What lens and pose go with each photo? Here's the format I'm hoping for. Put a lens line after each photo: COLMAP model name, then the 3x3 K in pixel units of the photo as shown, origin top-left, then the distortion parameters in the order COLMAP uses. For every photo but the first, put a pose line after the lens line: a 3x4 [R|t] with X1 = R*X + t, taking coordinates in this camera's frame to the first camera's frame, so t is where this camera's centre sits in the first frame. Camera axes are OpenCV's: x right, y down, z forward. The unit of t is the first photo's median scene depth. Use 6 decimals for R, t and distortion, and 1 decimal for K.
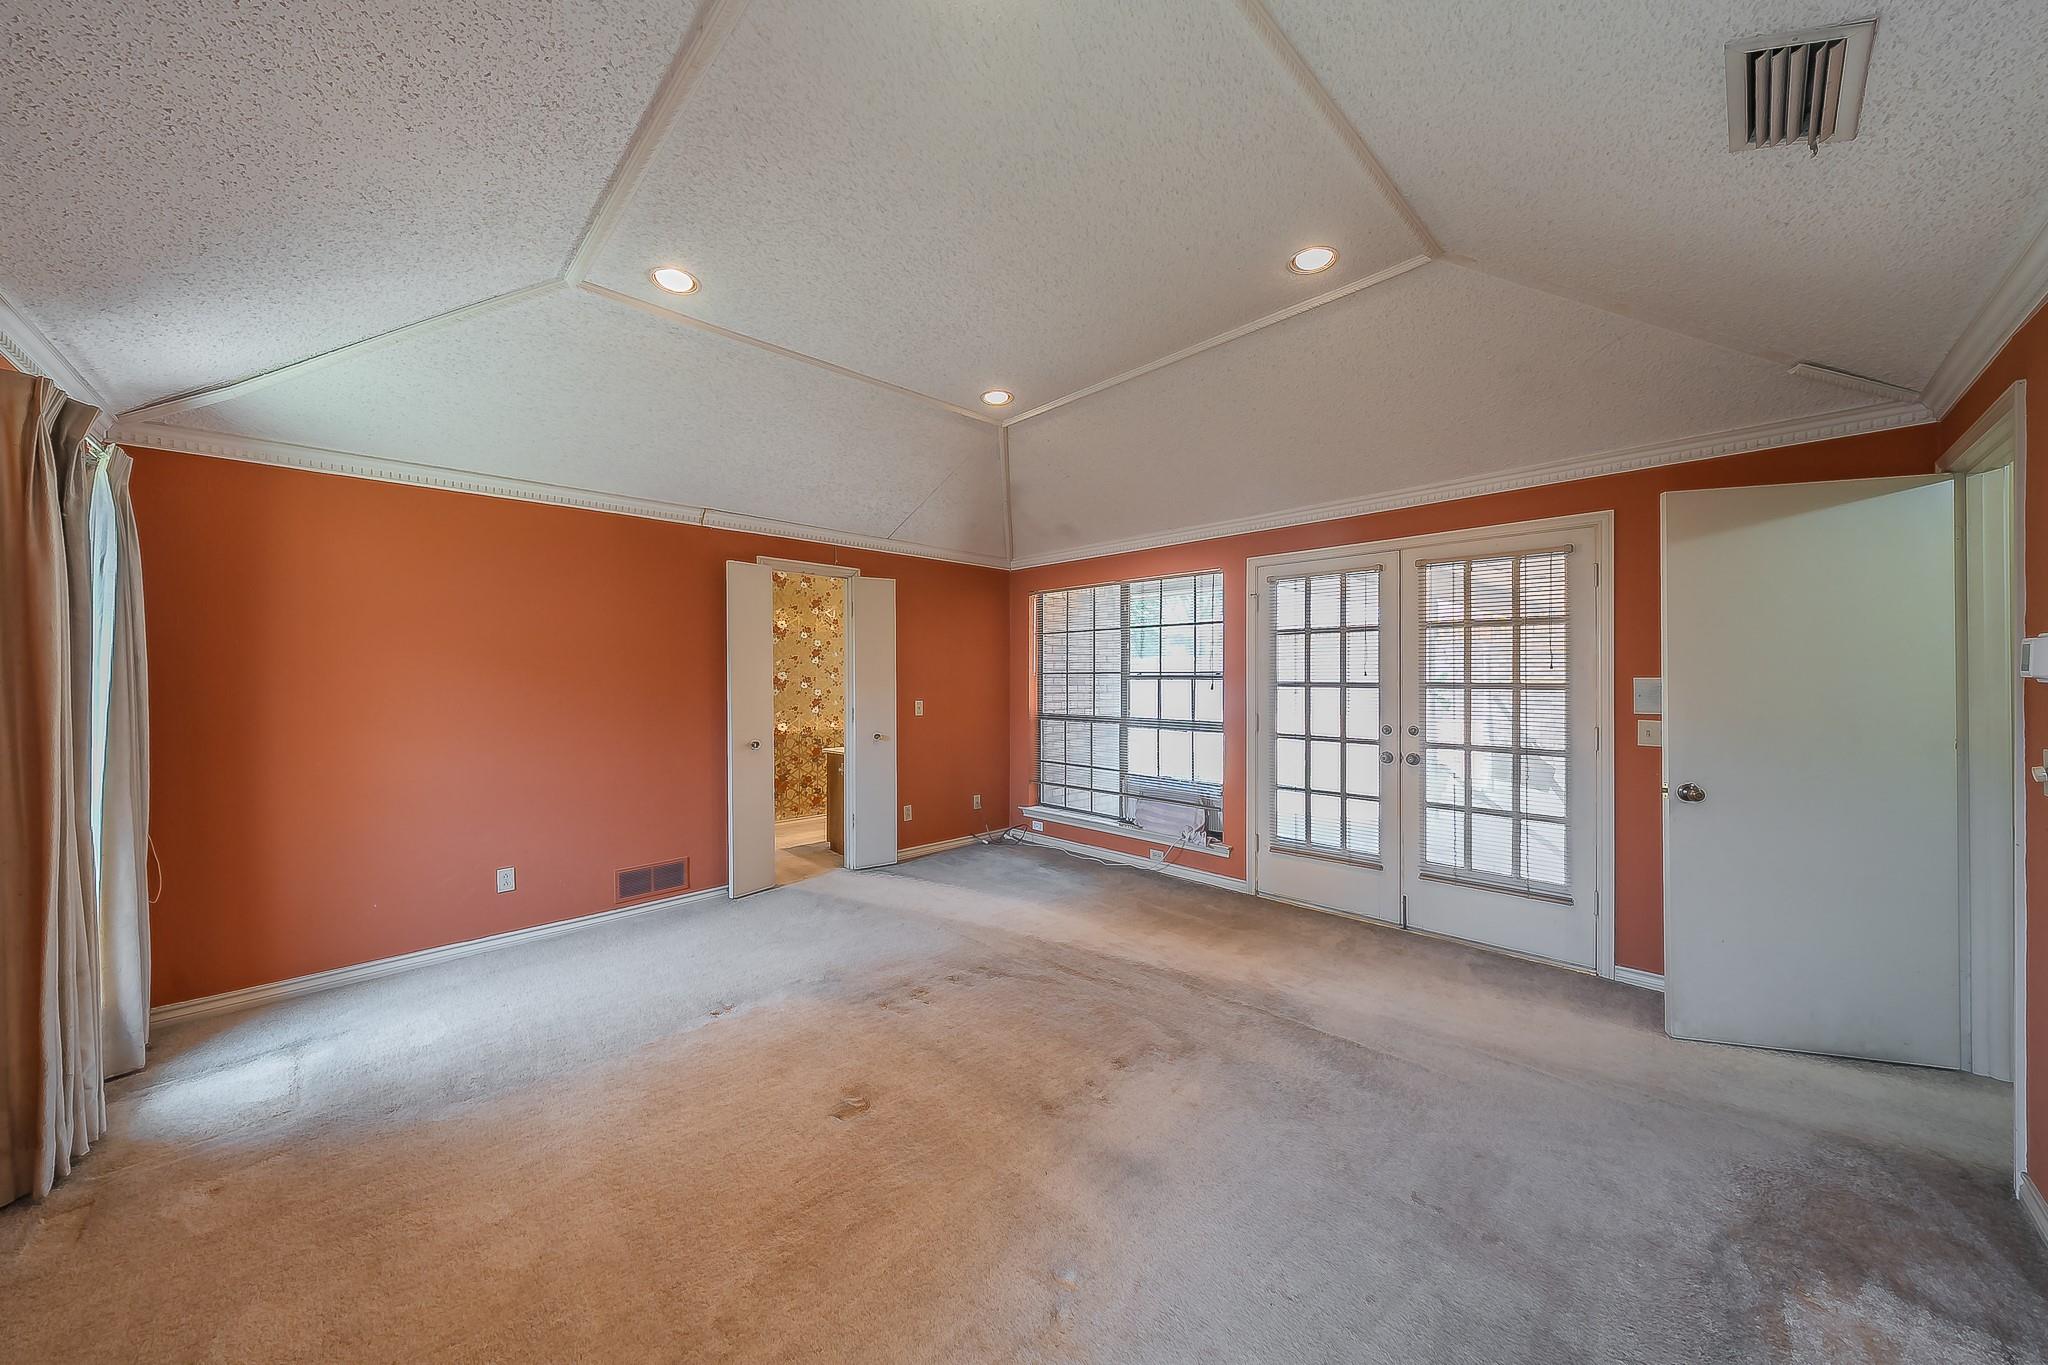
lens RADIAL K [[696.8, 0, 1024.0], [0, 696.8, 682.5], [0, 0, 1]] dist [0.000069, -0.000060]
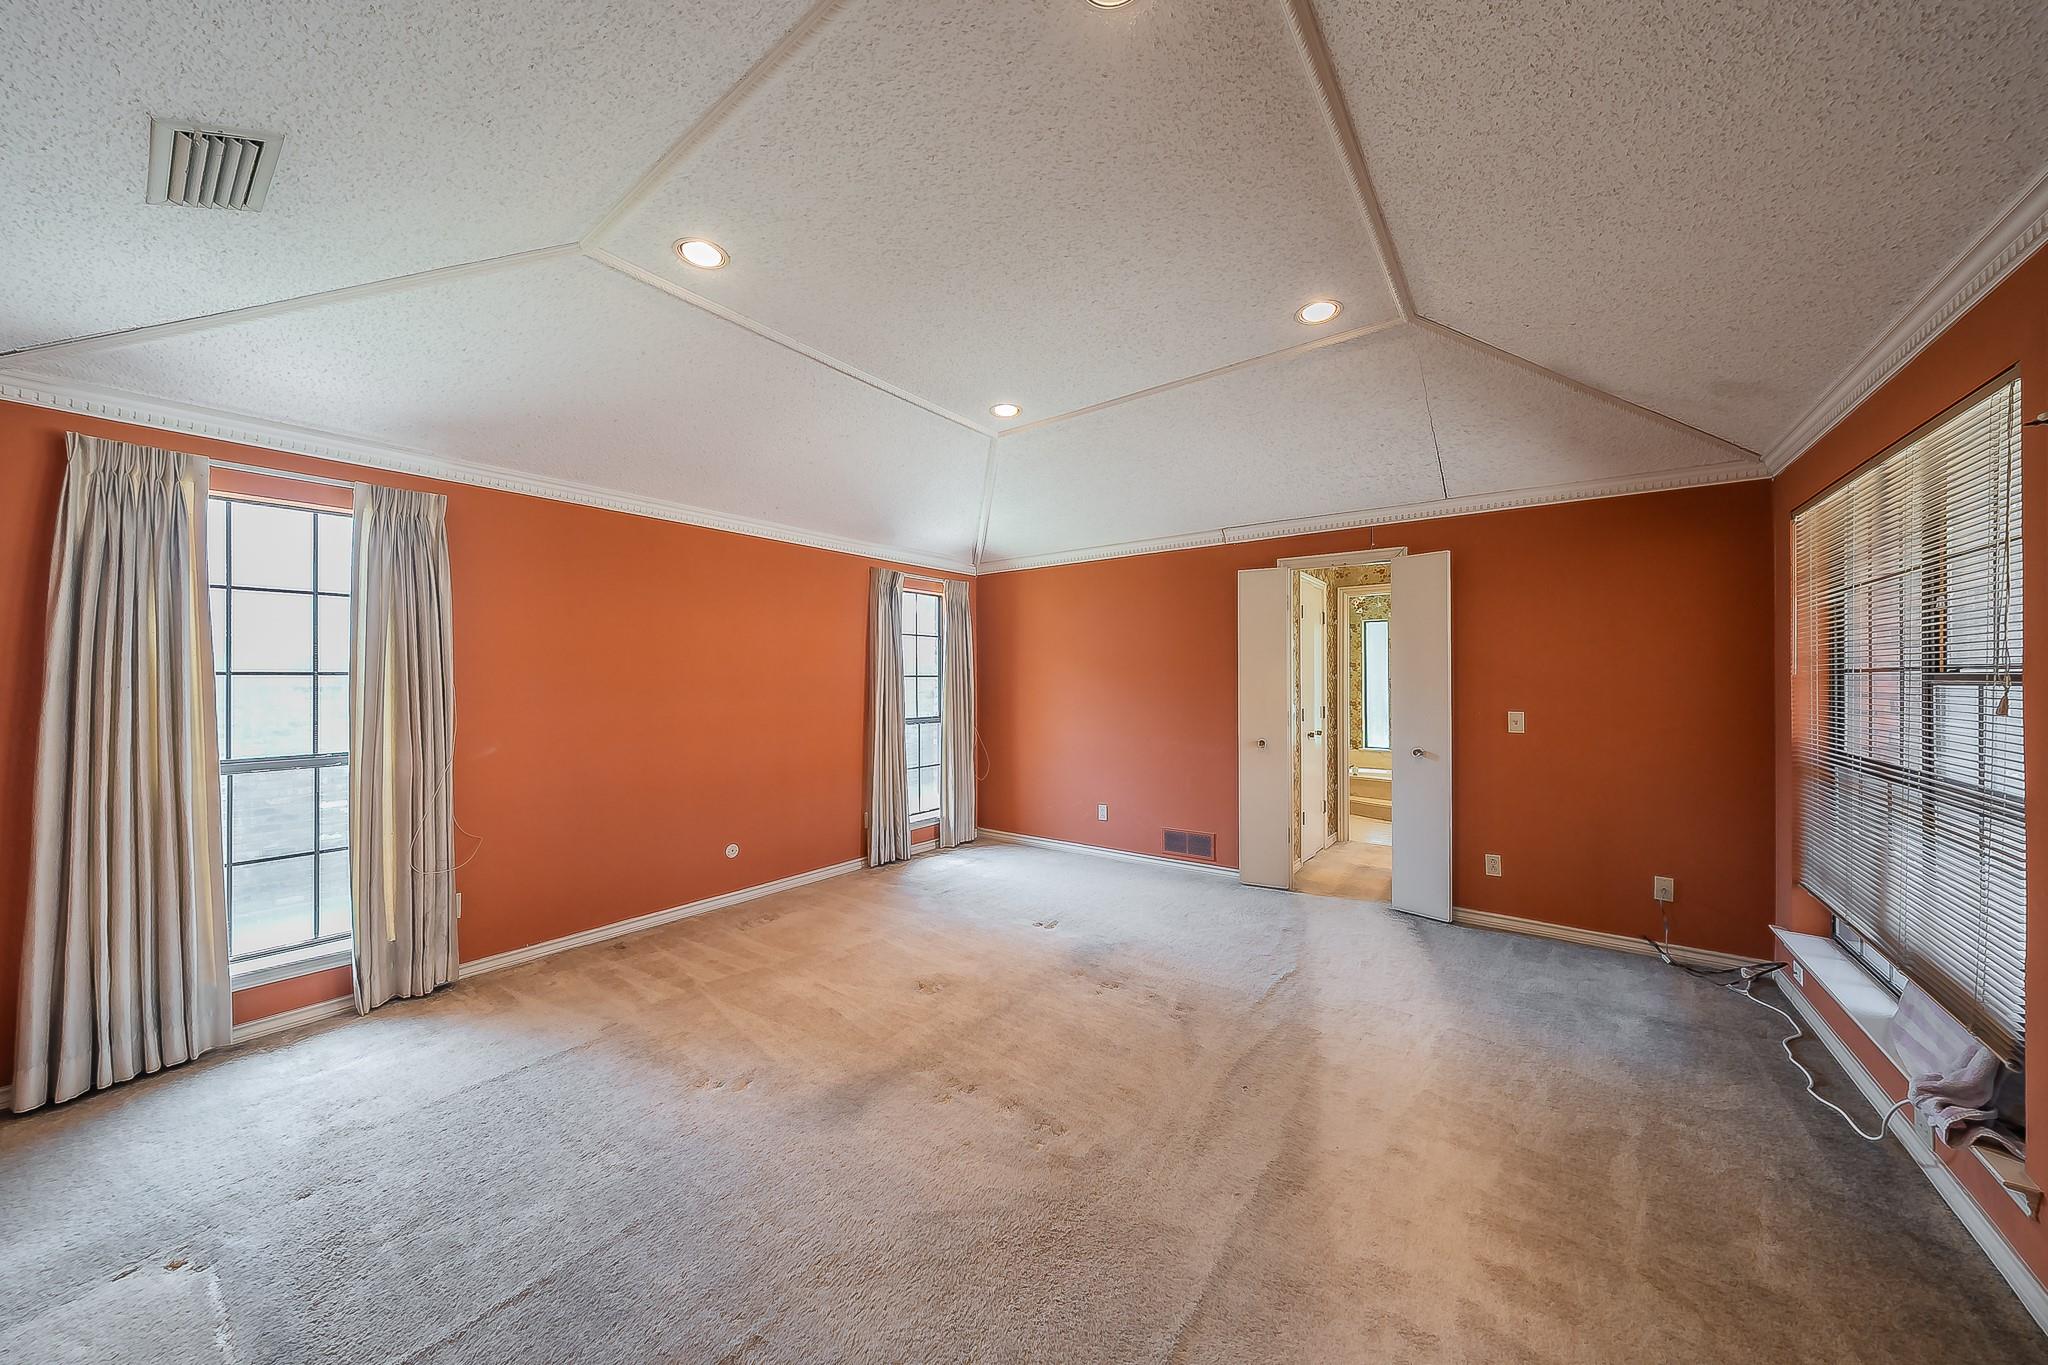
lens RADIAL K [[696.8, 0, 1024.0], [0, 696.8, 682.5], [0, 0, 1]] dist [0.000069, -0.000060]
pose [[0.140717, 0.006749, -0.990027, 0.600146], [-0.005751, 0.999965, 0.006000, -0.006099], [0.990033, 0.004849, 0.140751, 0.510970]]
